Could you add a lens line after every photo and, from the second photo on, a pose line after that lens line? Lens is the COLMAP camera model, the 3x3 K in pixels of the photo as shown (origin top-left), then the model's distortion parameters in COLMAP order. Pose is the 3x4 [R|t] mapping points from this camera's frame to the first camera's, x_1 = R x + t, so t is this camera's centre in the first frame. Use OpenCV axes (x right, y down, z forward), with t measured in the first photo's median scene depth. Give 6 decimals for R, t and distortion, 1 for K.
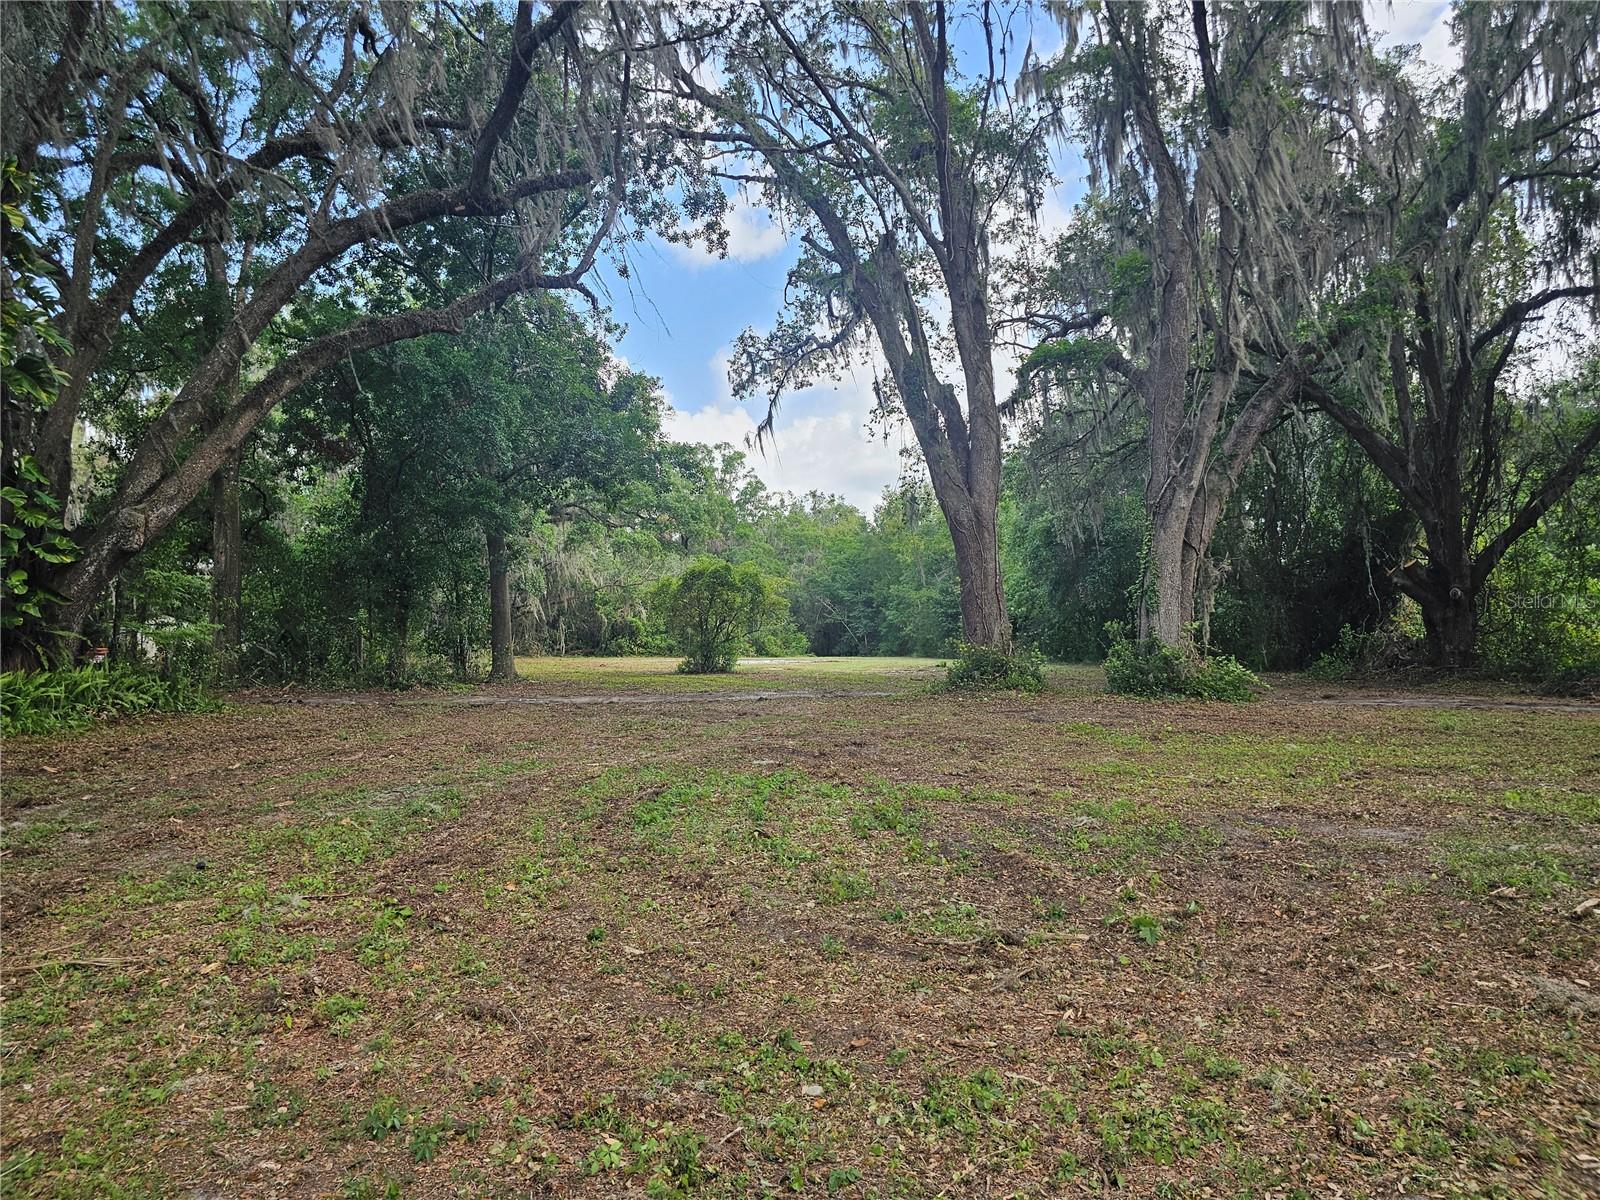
lens RADIAL K [[1043.0, 0, 794.1], [0, 1043.0, 594.5], [0, 0, 1]] dist [0.071526, -0.000127]
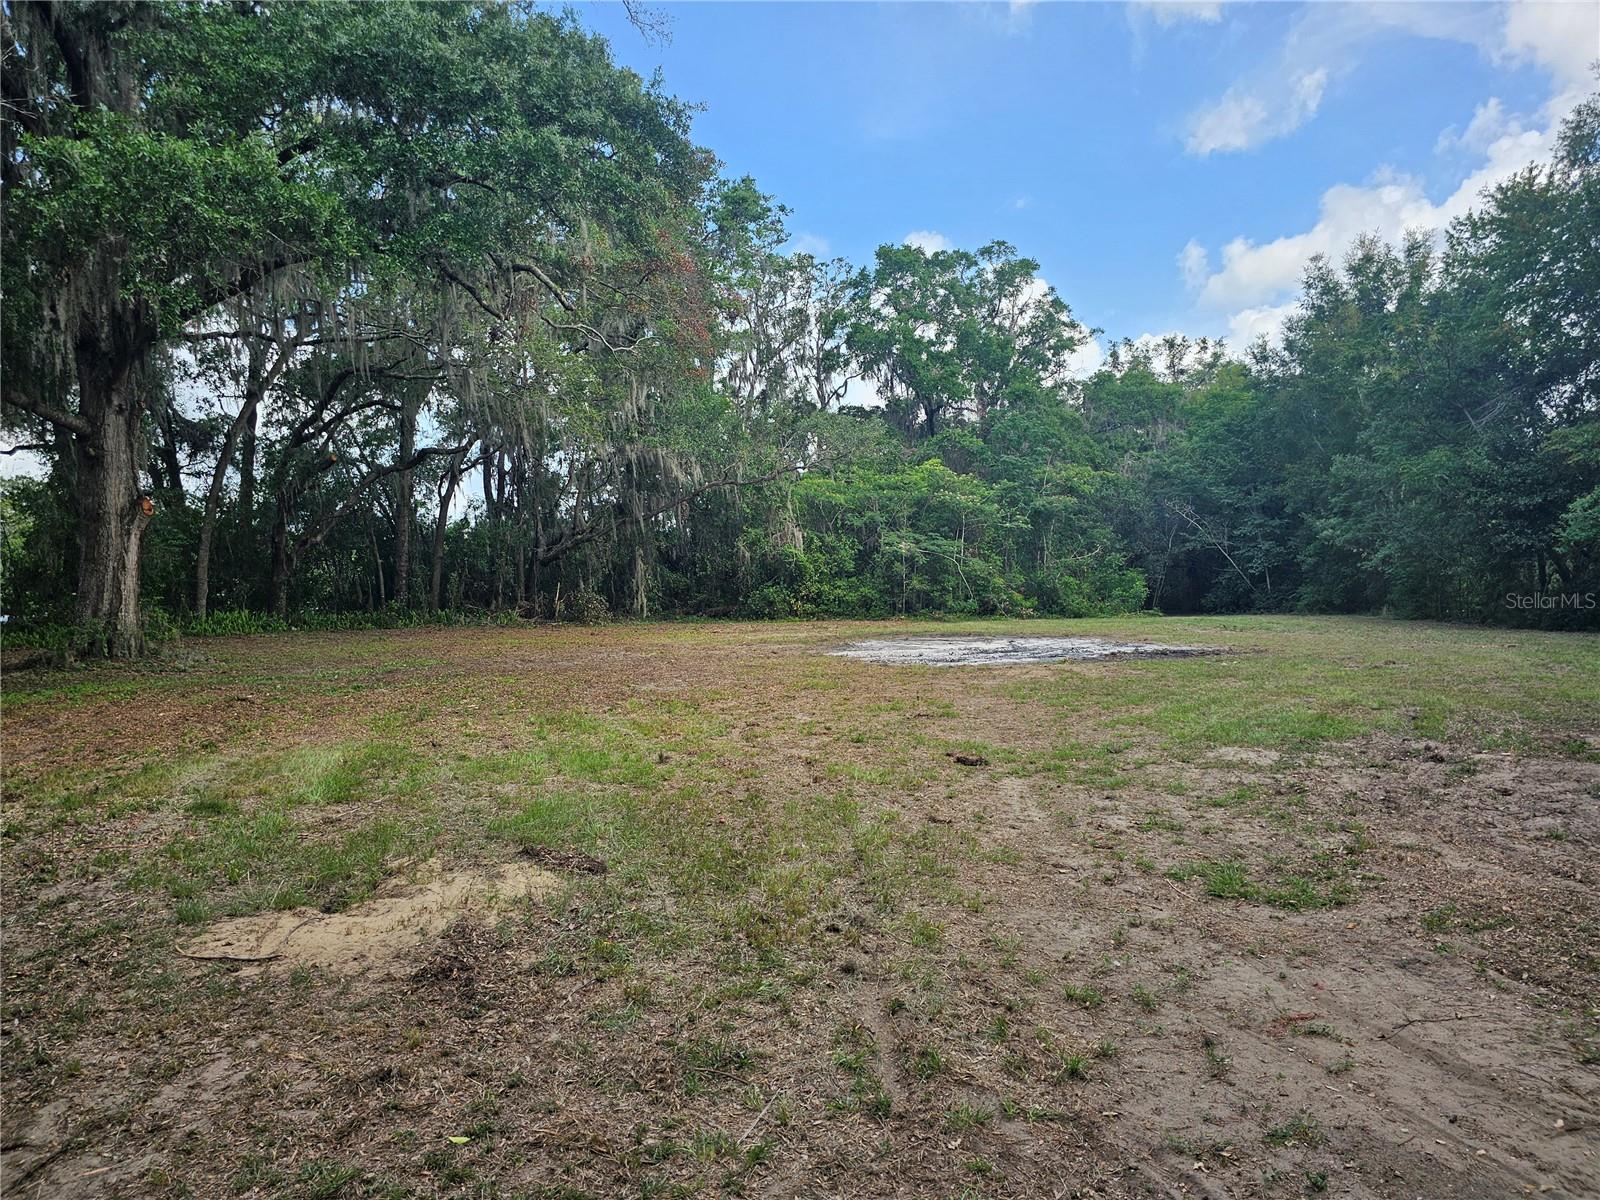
lens RADIAL K [[1084.3, 0, 800.0], [0, 1084.3, 600.0], [0, 0, 1]] dist [0.050780, -0.000540]
pose [[0.946373, -0.011015, -0.322888, 0.028523], [0.030262, 0.998047, 0.054651, 0.019220], [0.321655, -0.061491, 0.944858, 0.483742]]
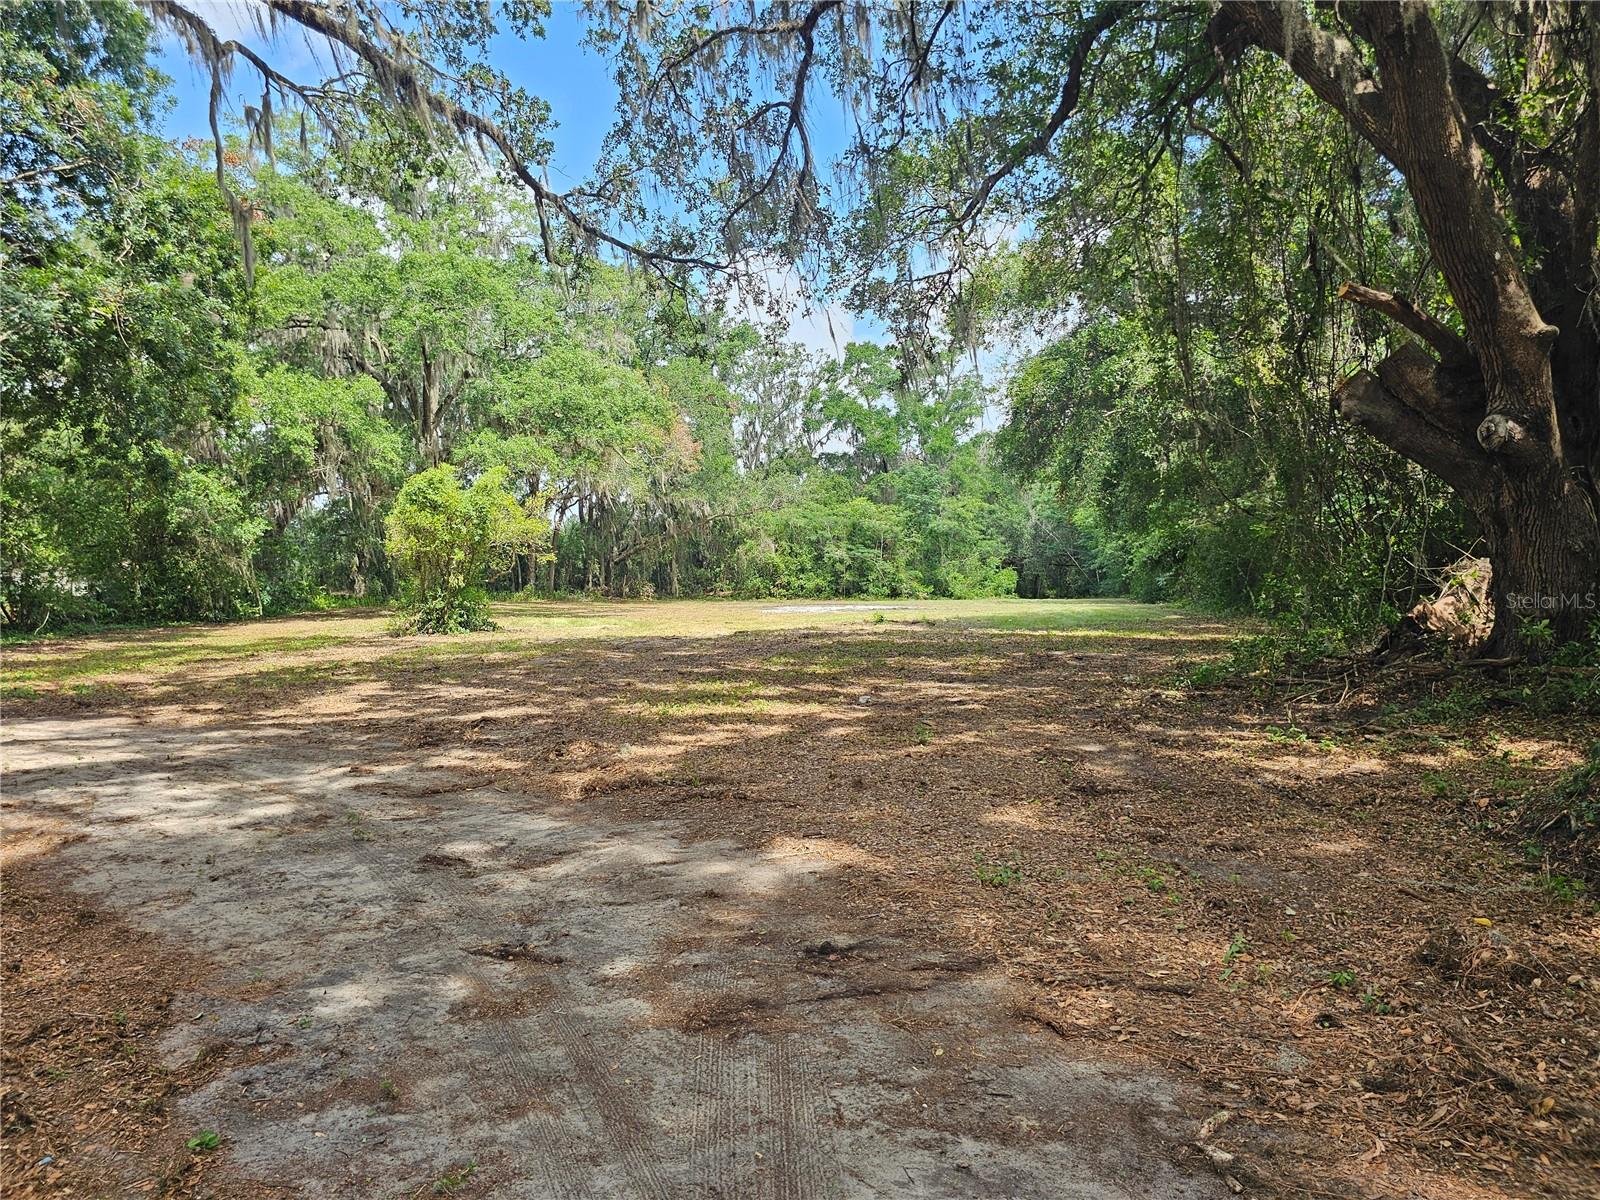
lens RADIAL K [[1043.0, 0, 794.1], [0, 1043.0, 594.5], [0, 0, 1]] dist [0.071526, -0.000127]
pose [[0.921495, -0.001365, -0.388388, 0.192637], [0.027397, 0.997731, 0.061497, 0.004004], [0.387423, -0.067310, 0.919442, 0.233741]]
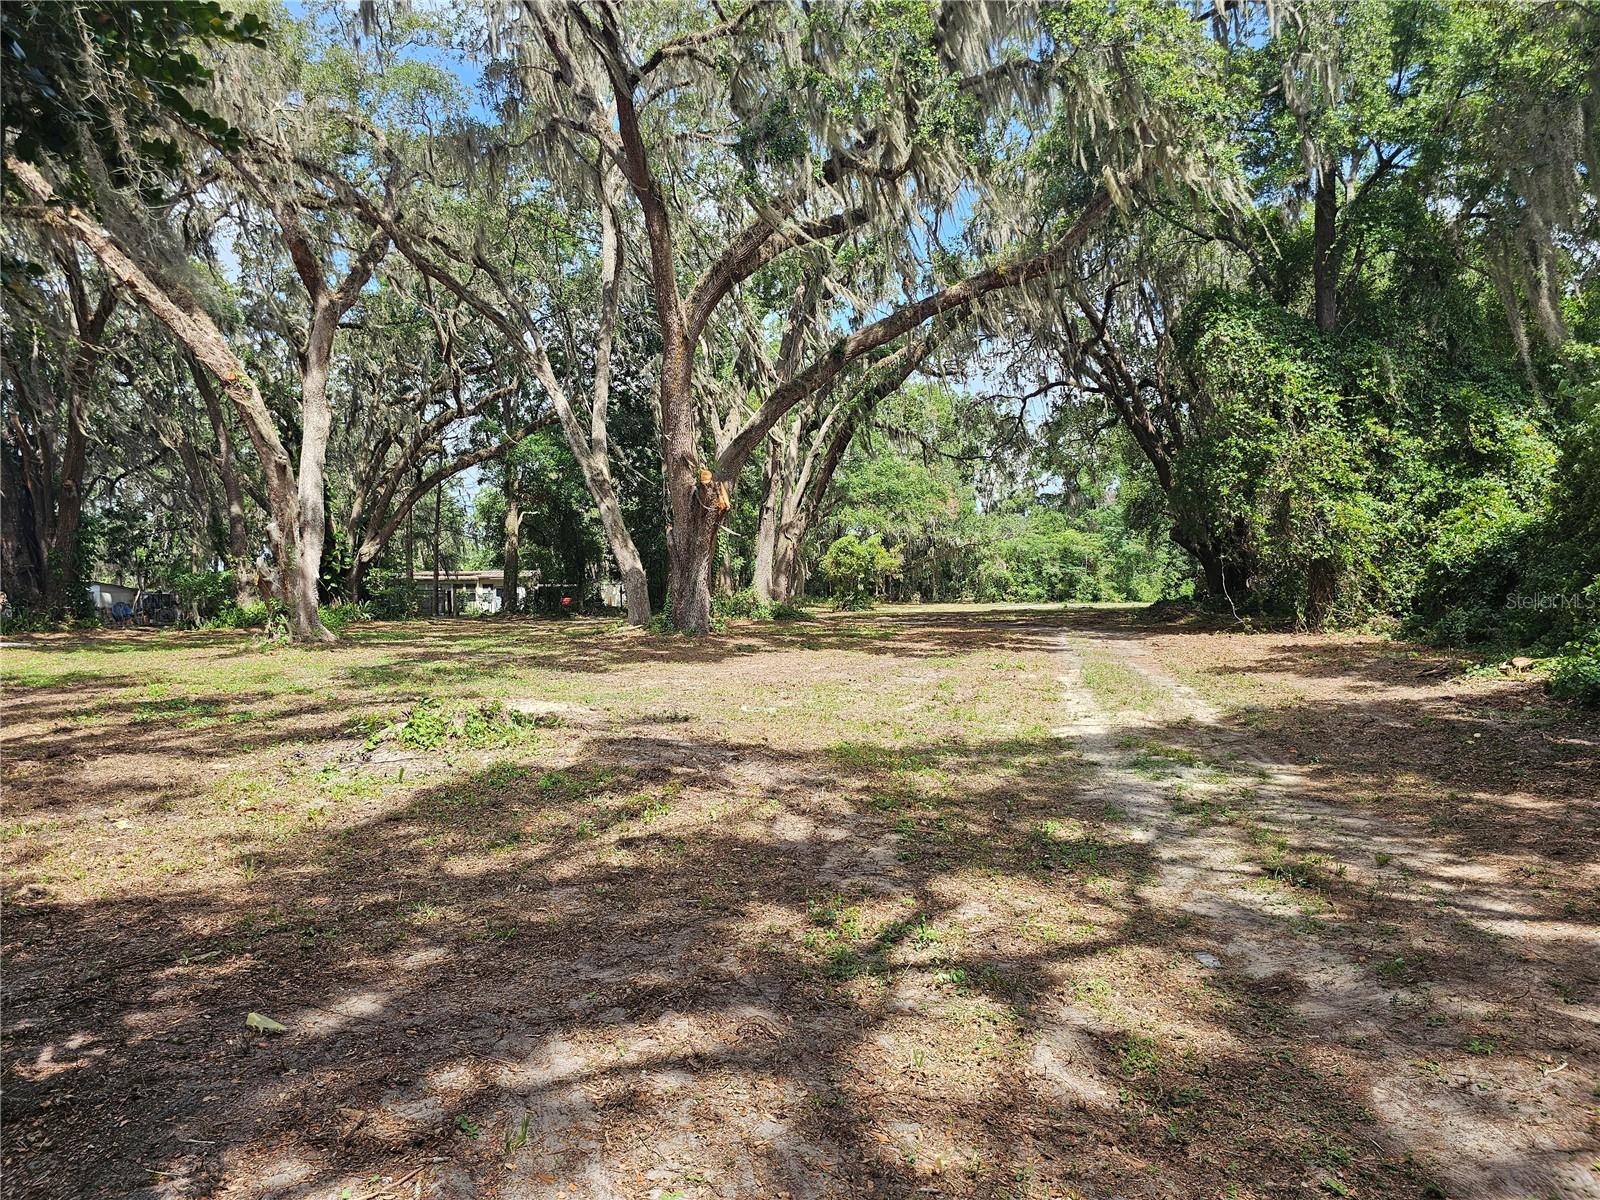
lens RADIAL K [[1043.0, 0, 794.1], [0, 1043.0, 594.5], [0, 0, 1]] dist [0.071526, -0.000127]
pose [[0.816689, -0.008377, -0.577018, 0.339038], [0.039310, 0.998380, 0.041143, -0.008680], [0.575738, -0.056283, 0.815695, -0.103343]]
